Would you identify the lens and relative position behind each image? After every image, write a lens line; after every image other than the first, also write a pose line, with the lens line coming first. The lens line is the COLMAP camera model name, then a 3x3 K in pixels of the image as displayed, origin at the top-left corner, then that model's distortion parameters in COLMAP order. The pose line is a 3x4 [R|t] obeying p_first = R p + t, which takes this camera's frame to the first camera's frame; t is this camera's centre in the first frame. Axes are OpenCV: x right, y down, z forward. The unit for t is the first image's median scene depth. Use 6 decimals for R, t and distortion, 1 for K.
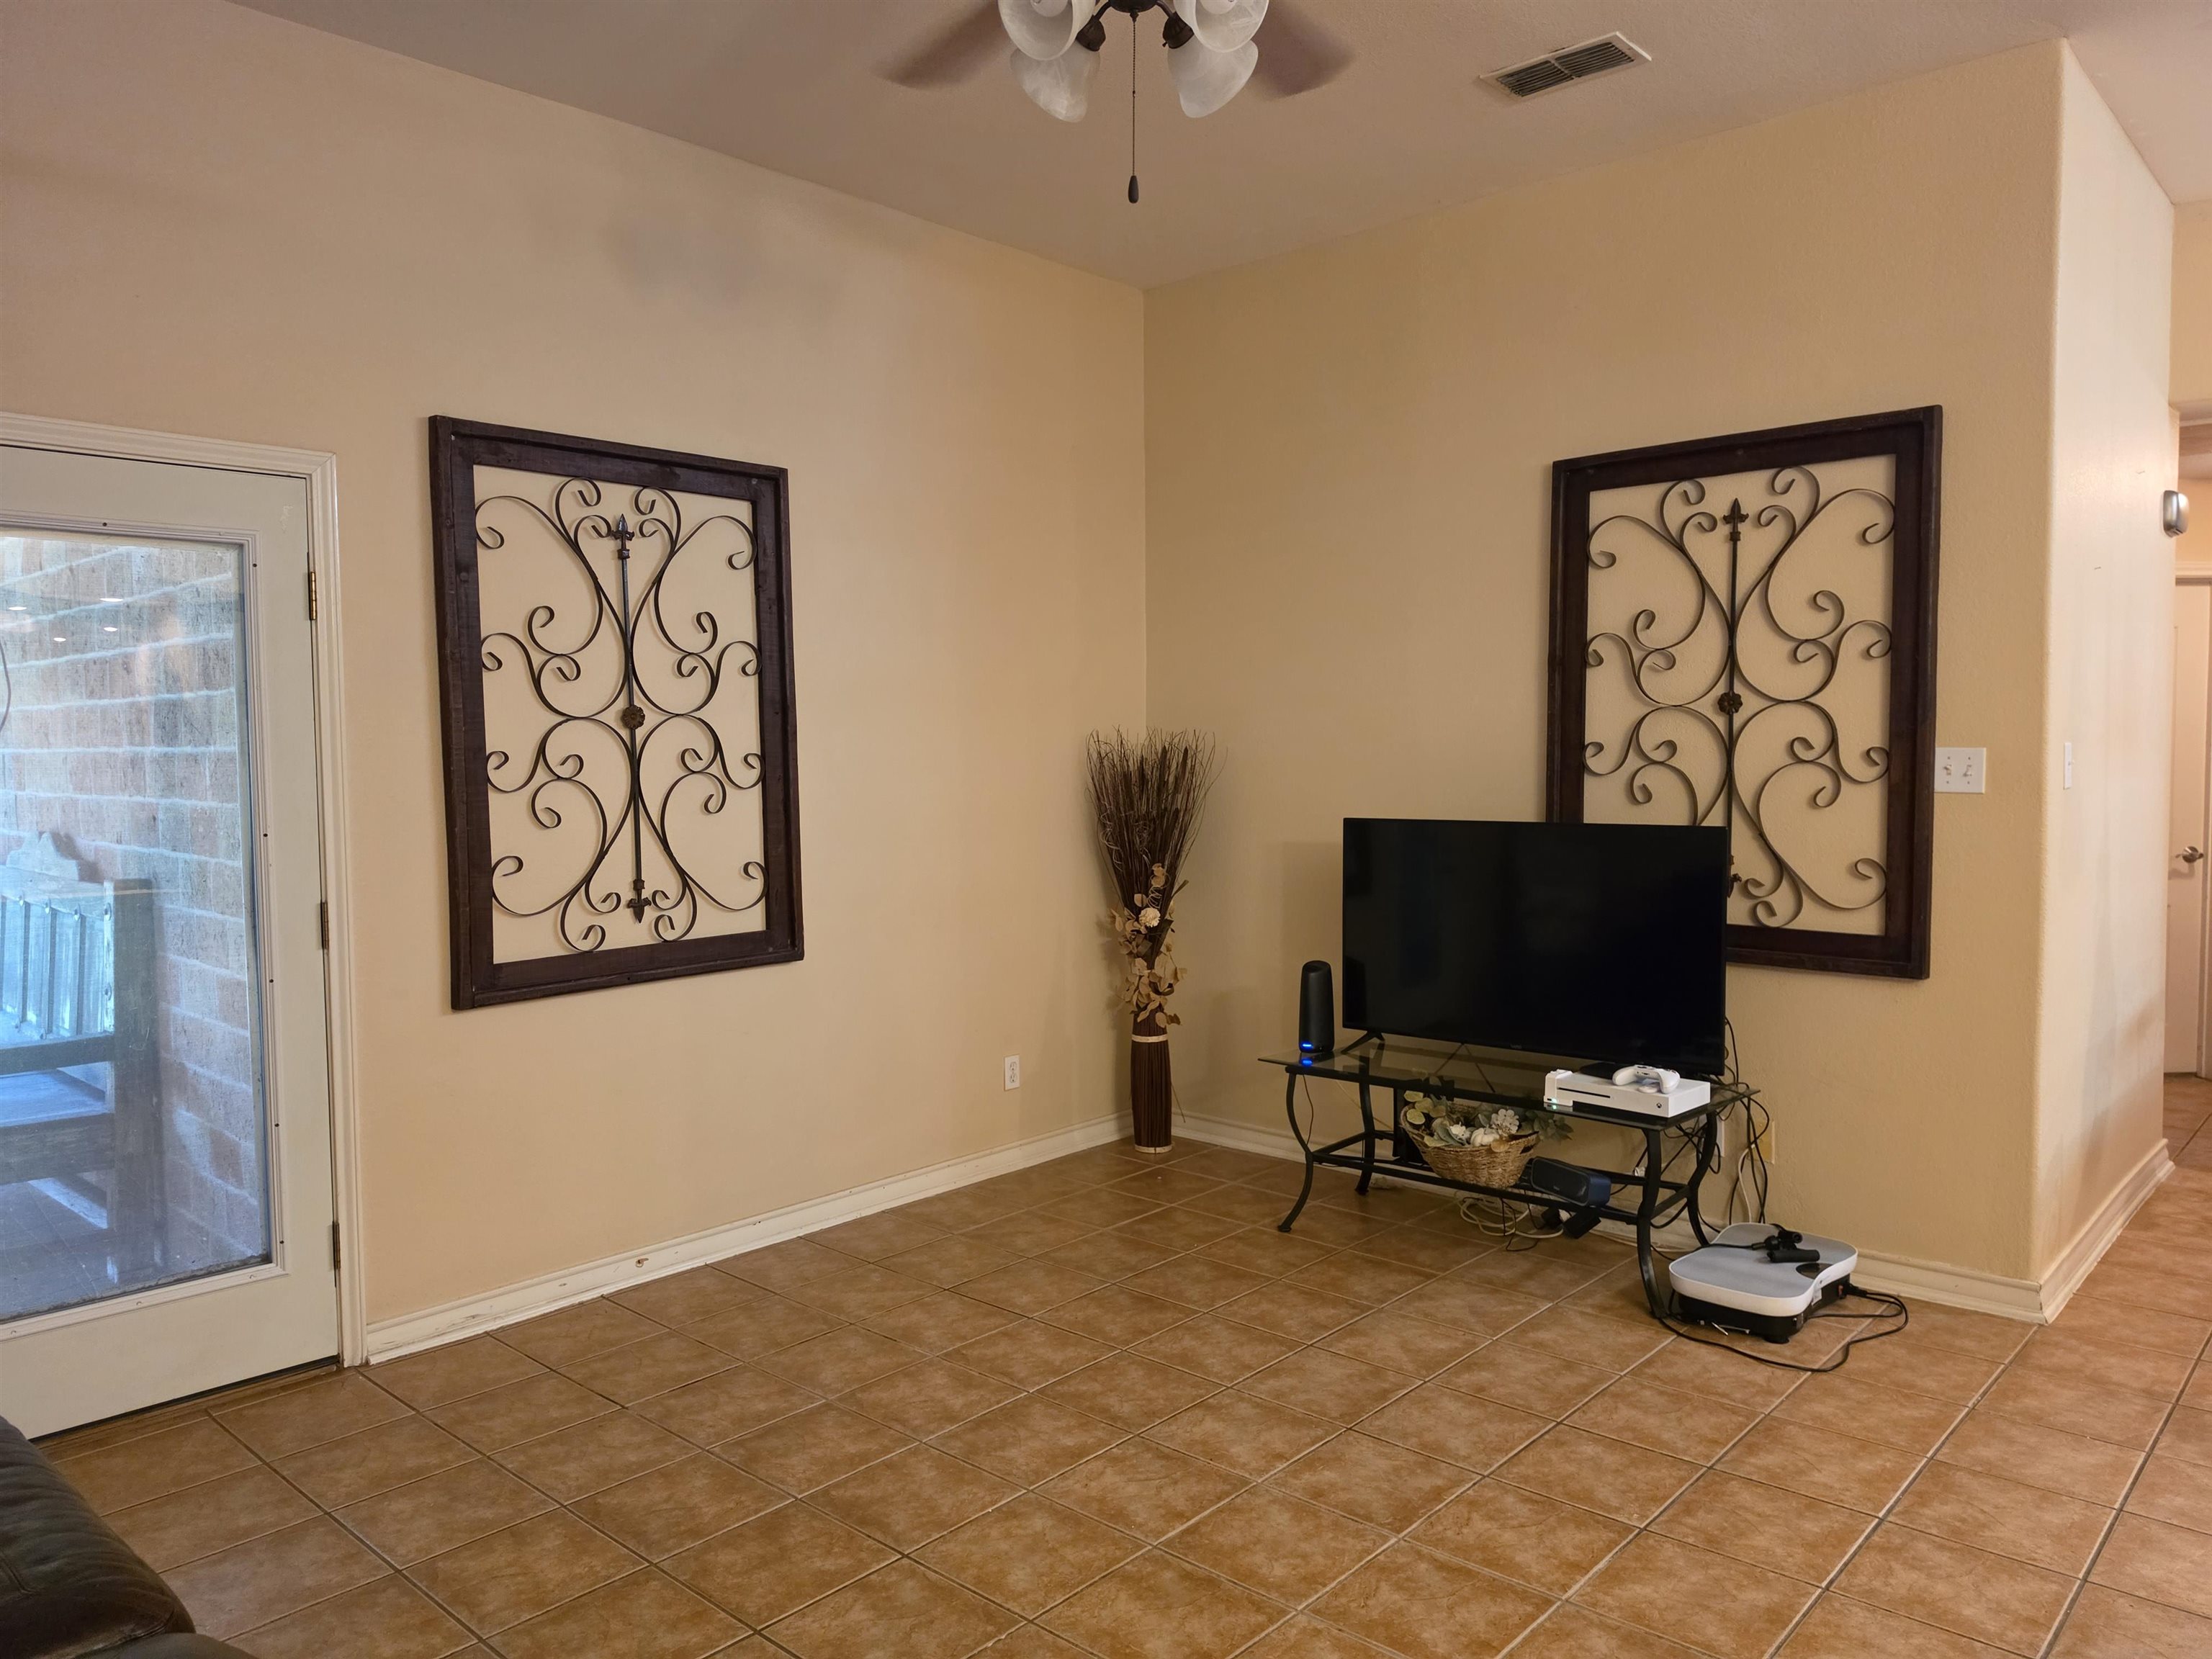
lens RADIAL K [[1532.1, 0, 1106.0], [0, 1532.1, 829.5], [0, 0, 1]] dist [0.092139, -0.140877]
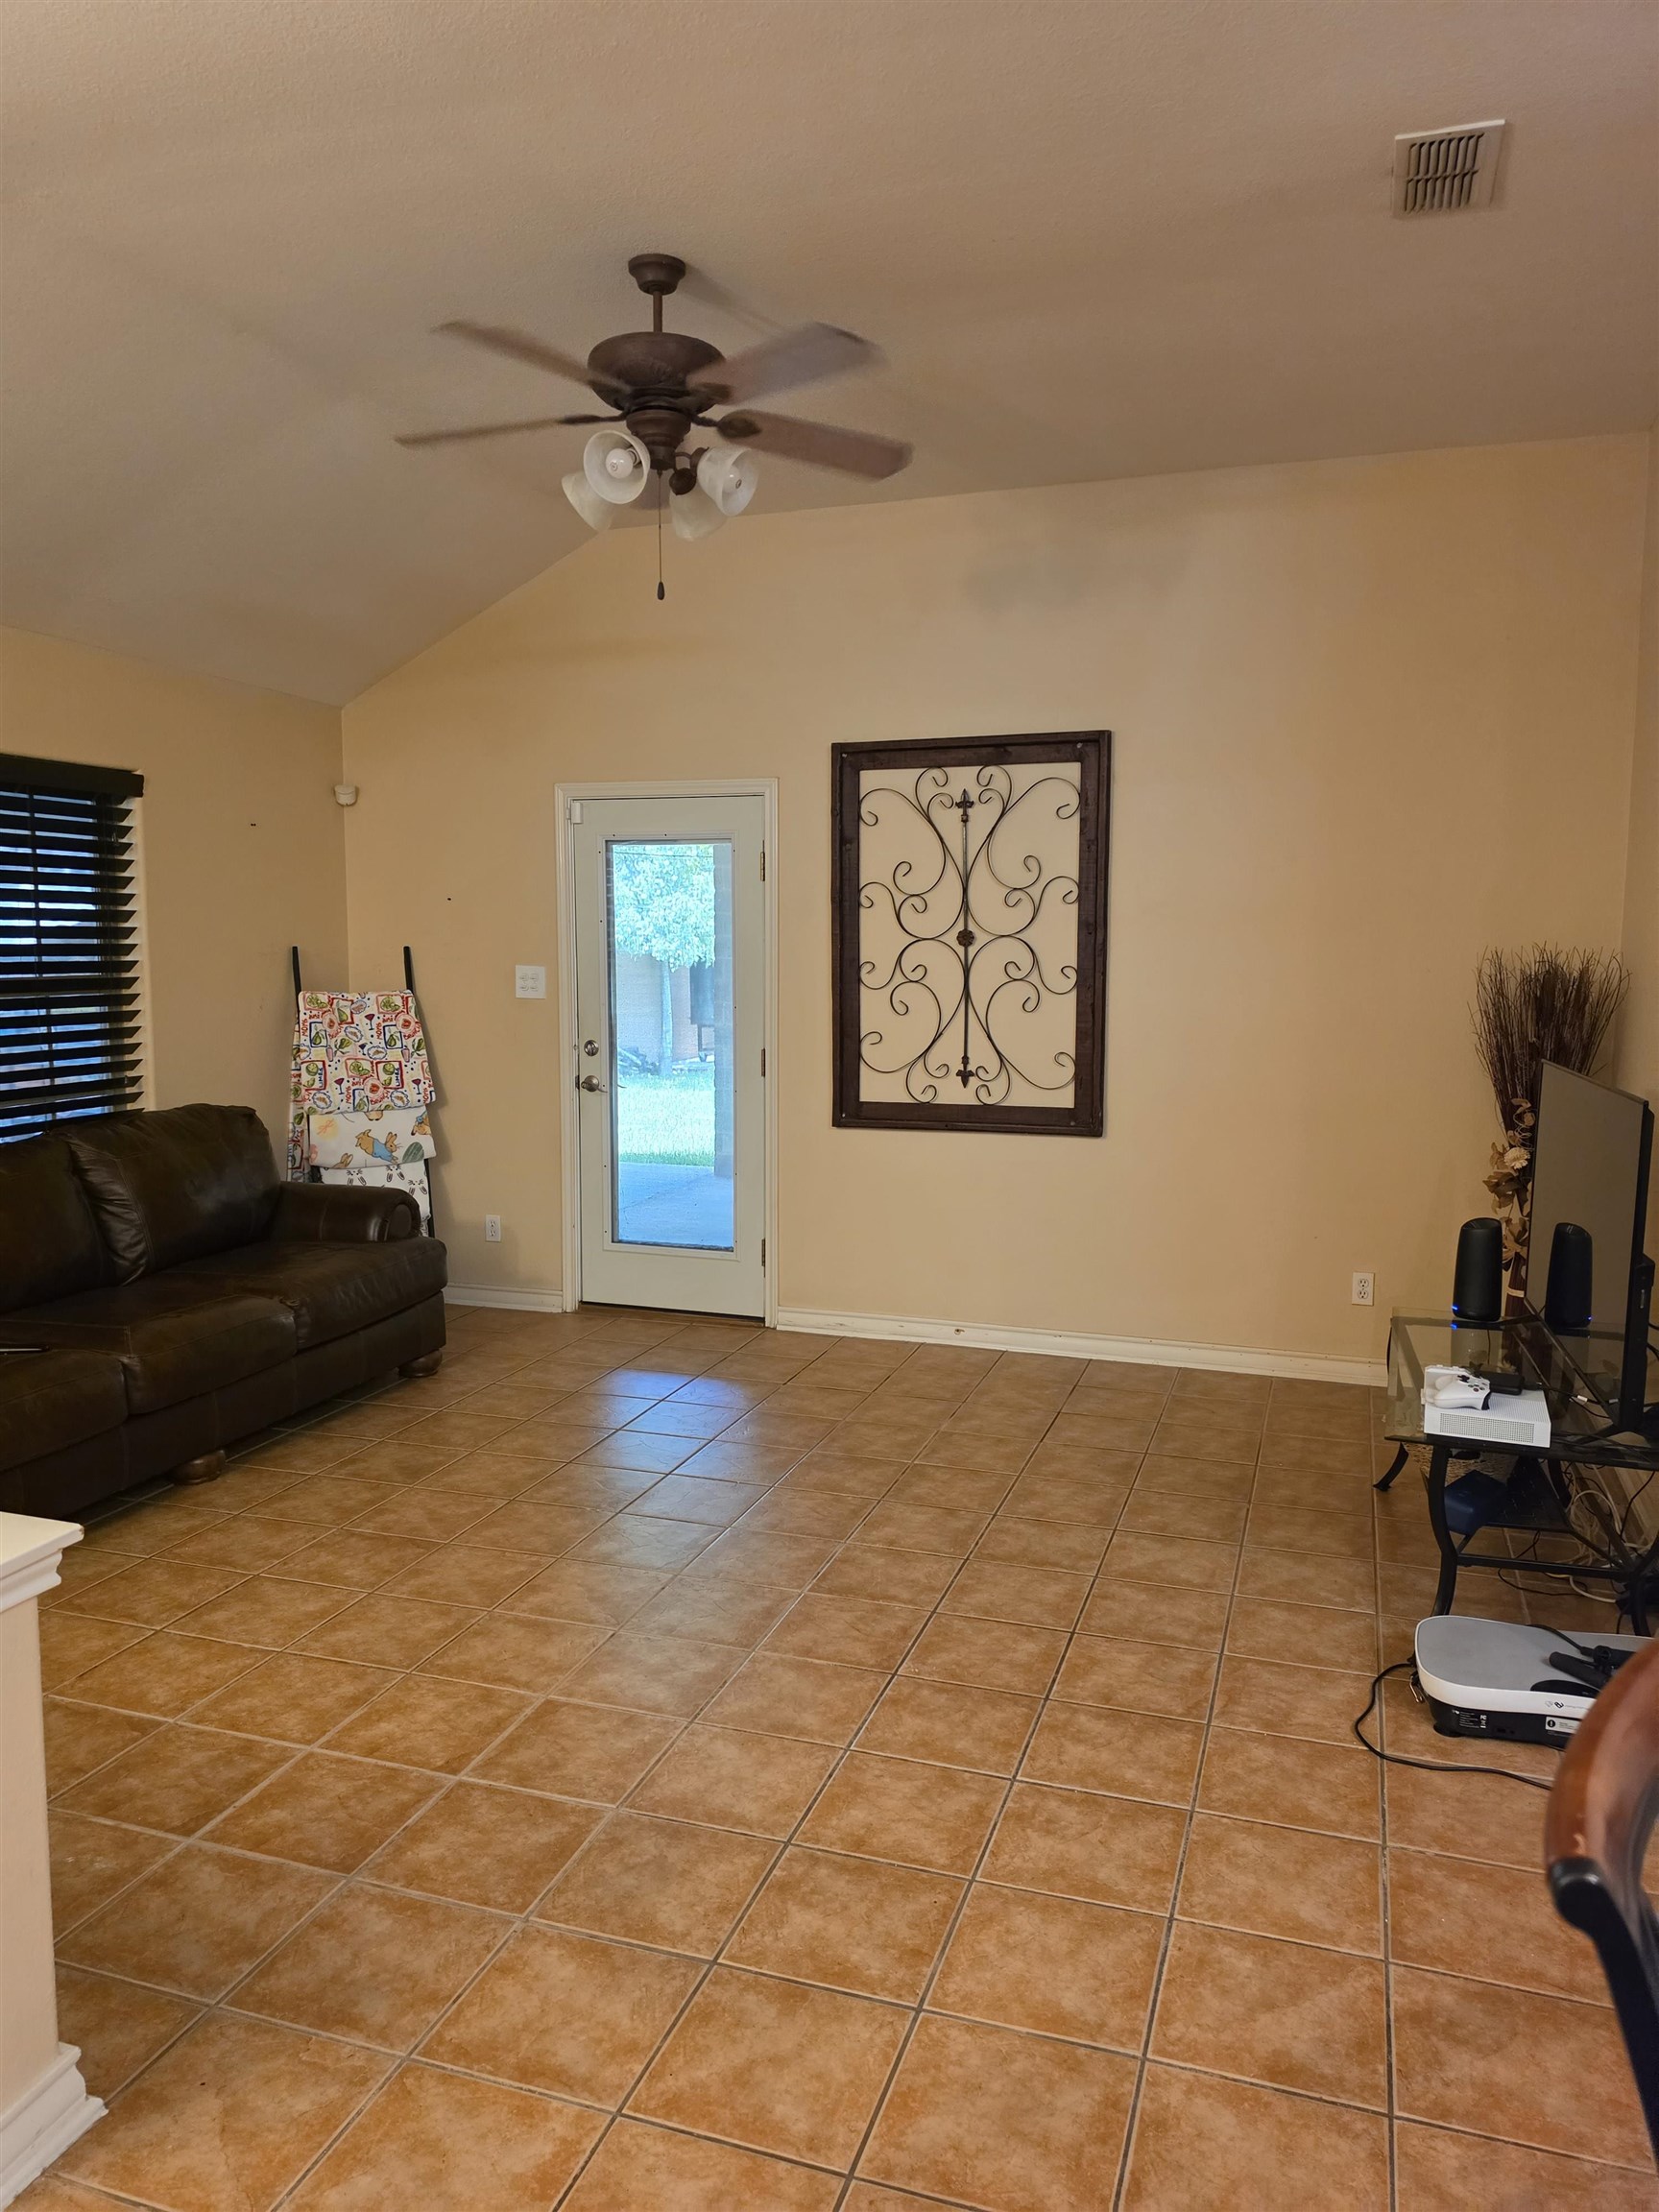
lens RADIAL K [[1532.1, 0, 842.6], [0, 1532.1, 1108.2], [0, 0, 1]] dist [0.092139, -0.140877]
pose [[0.406428, 0.110046, -0.907031, 0.960989], [-0.060319, 0.993786, 0.093544, -0.046155], [0.911689, 0.016692, 0.410541, 0.364682]]
